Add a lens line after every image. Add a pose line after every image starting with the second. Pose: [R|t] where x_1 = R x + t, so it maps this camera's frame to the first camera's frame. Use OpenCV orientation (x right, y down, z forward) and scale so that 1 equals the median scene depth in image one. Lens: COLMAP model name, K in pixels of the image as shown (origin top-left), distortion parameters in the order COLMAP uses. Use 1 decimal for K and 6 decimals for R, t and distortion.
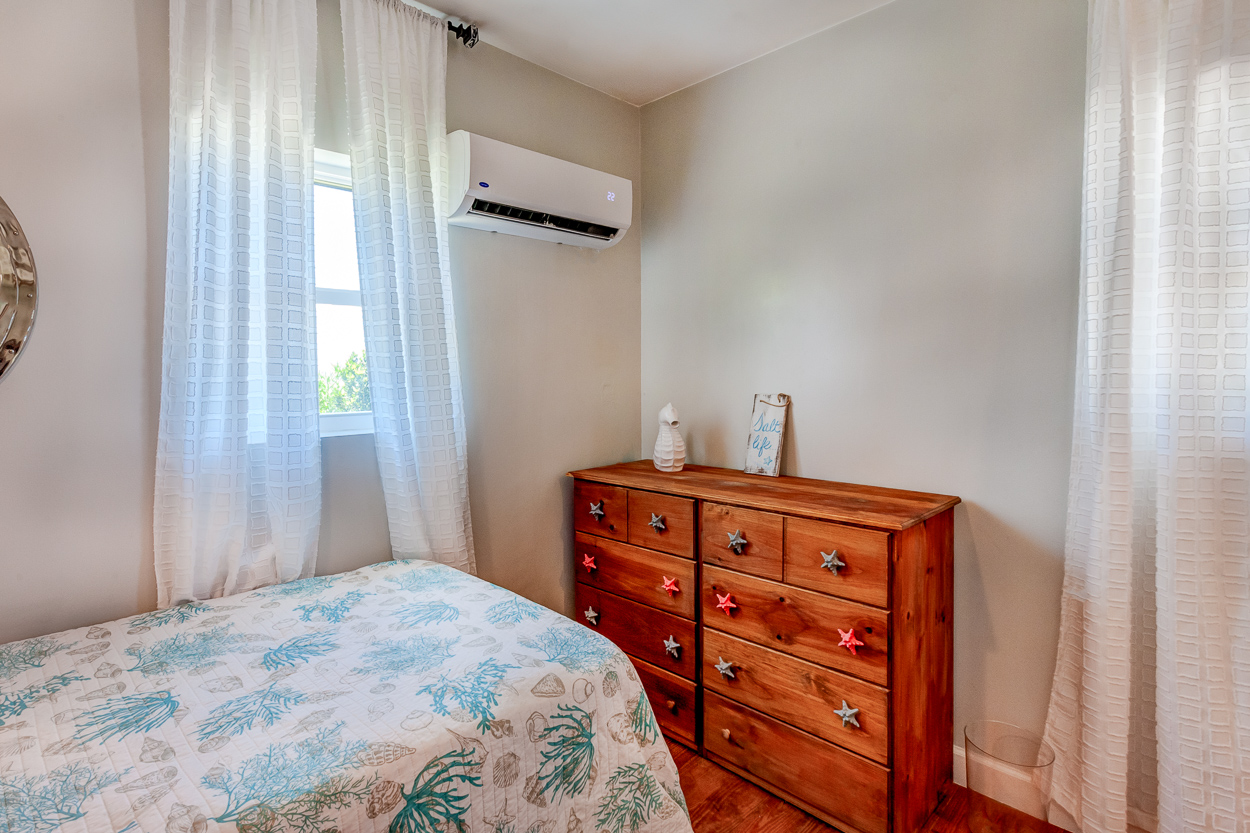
lens RADIAL K [[628.1, 0, 622.4], [0, 628.1, 387.3], [0, 0, 1]] dist [-0.002305, 0.000063]
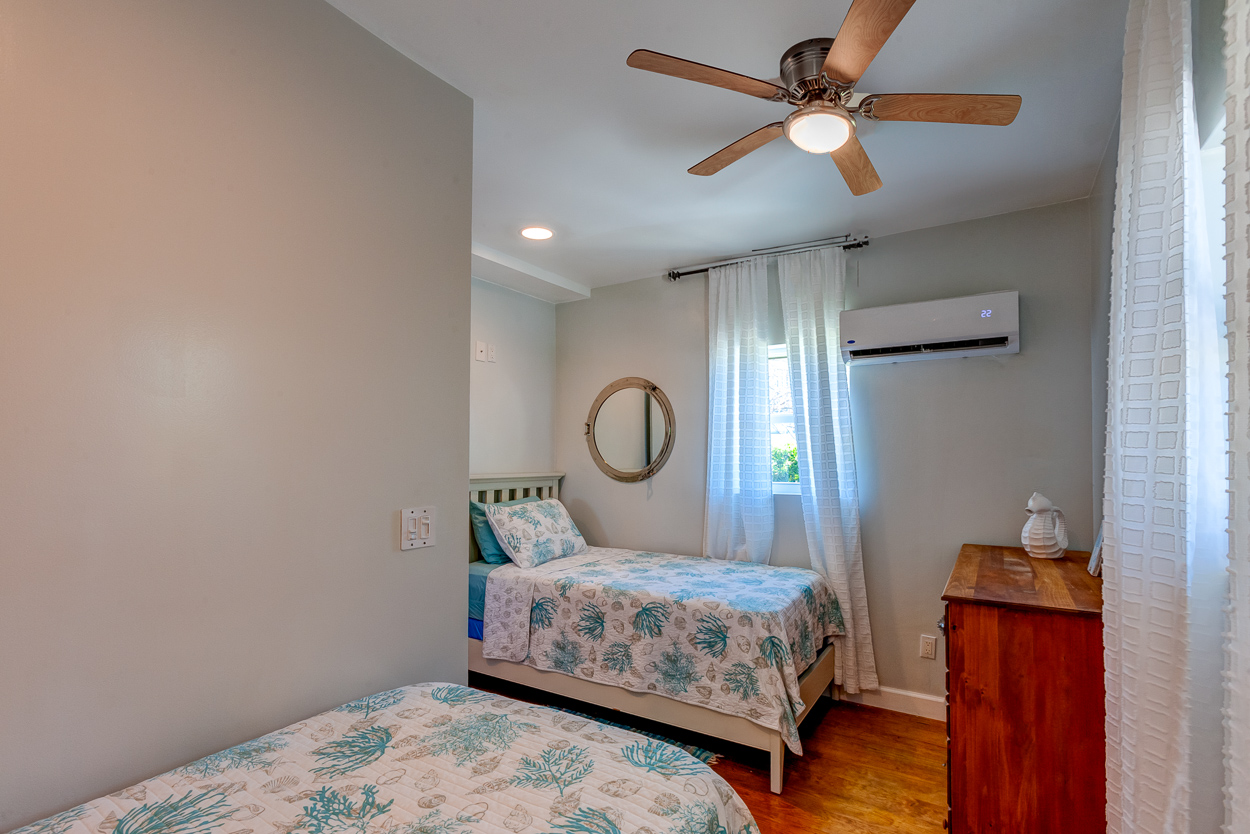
lens RADIAL K [[573.9, 0, 634.8], [0, 573.9, 443.4], [0, 0, 1]] dist [-0.002929, 0.000395]
pose [[0.271505, -0.013351, -0.962344, 1.763981], [-0.026765, 0.999412, -0.021416, -0.041943], [0.962065, 0.031572, 0.270988, 0.171913]]
